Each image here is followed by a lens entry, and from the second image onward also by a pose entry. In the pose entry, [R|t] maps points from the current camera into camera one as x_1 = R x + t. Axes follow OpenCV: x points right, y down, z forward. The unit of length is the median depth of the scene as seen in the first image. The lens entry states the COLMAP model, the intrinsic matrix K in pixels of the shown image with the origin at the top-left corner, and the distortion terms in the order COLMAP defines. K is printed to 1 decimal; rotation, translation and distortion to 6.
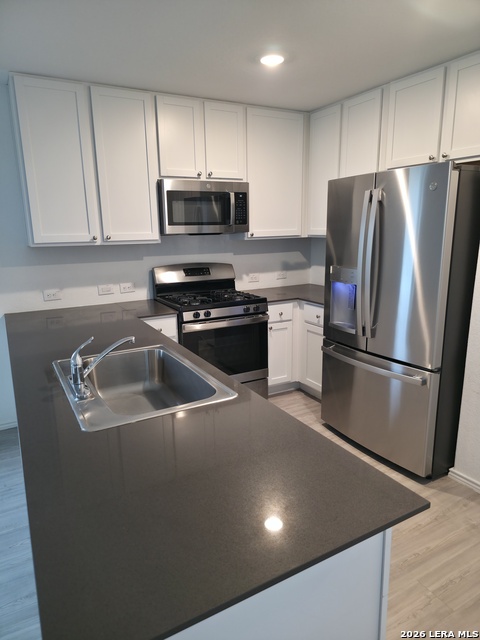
lens RADIAL K [[431.8, 0, 234.5], [0, 431.8, 322.0], [0, 0, 1]] dist [-0.003531, -0.006338]
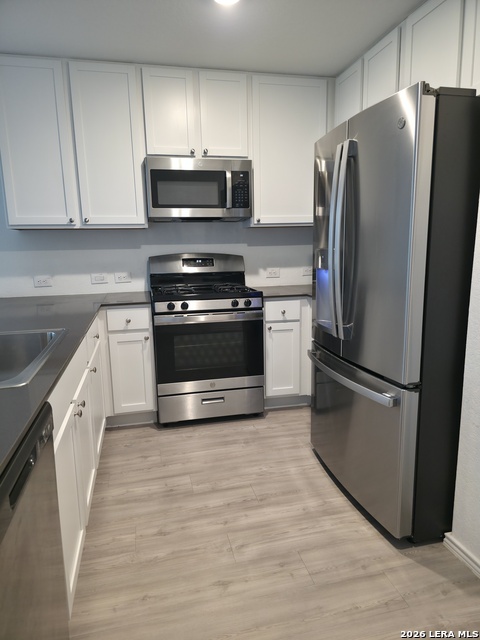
lens RADIAL K [[431.8, 0, 243.5], [0, 431.8, 319.3], [0, 0, 1]] dist [-0.003531, -0.006338]
pose [[0.962671, 0.046070, -0.266724, 0.279570], [-0.057029, 0.997811, -0.033485, 0.030406], [0.264598, 0.047446, 0.963191, 0.180039]]
